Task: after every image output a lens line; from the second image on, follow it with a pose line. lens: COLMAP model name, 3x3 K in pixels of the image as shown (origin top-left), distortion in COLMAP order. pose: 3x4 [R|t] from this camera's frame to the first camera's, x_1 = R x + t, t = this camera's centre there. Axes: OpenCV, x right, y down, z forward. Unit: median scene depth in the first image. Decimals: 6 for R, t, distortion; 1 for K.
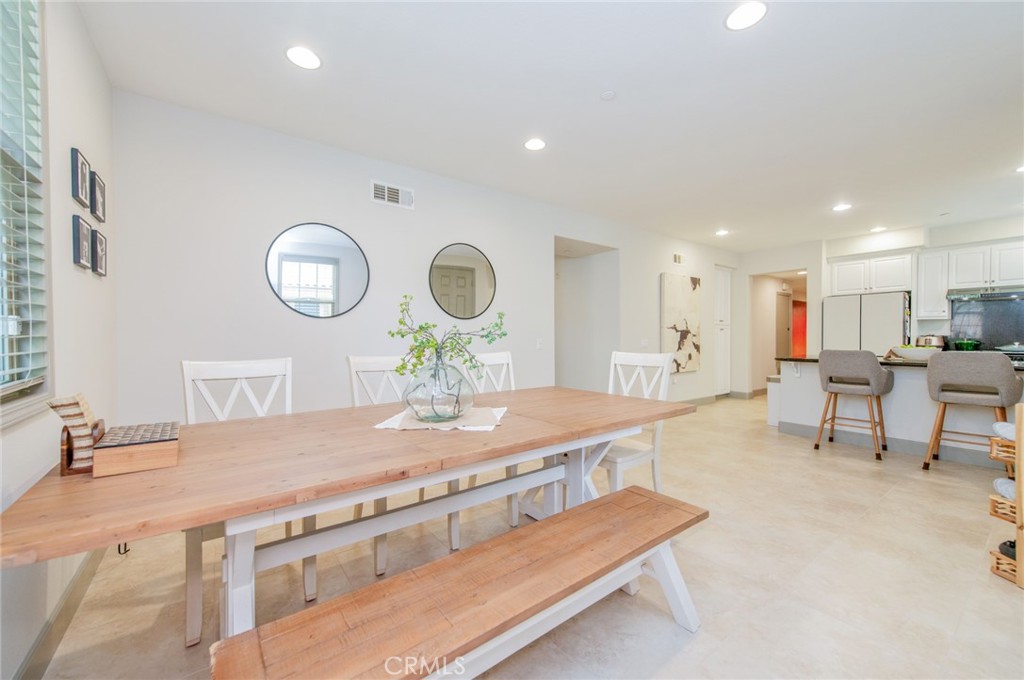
lens RADIAL K [[400.8, 0, 507.3], [0, 400.8, 337.4], [0, 0, 1]] dist [0.017153, -0.003986]
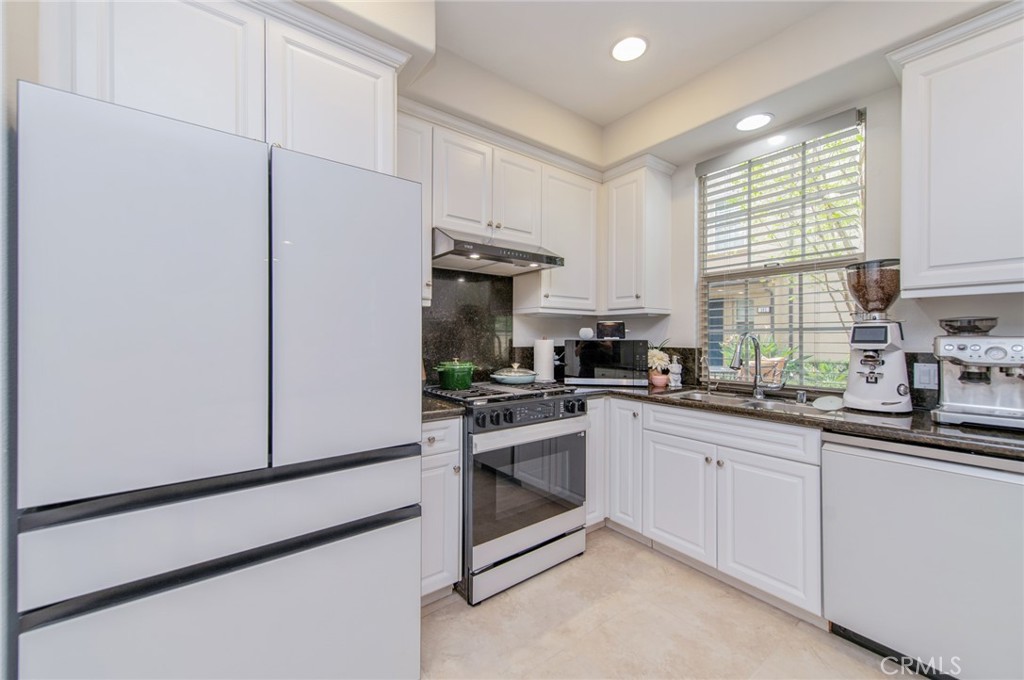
lens RADIAL K [[400.8, 0, 513.1], [0, 400.8, 338.3], [0, 0, 1]] dist [0.017153, -0.003986]
pose [[-0.022635, -0.002753, 0.999740, 0.675176], [-0.002615, 0.999993, 0.002695, -0.016545], [-0.999740, -0.002553, -0.022642, 0.883401]]
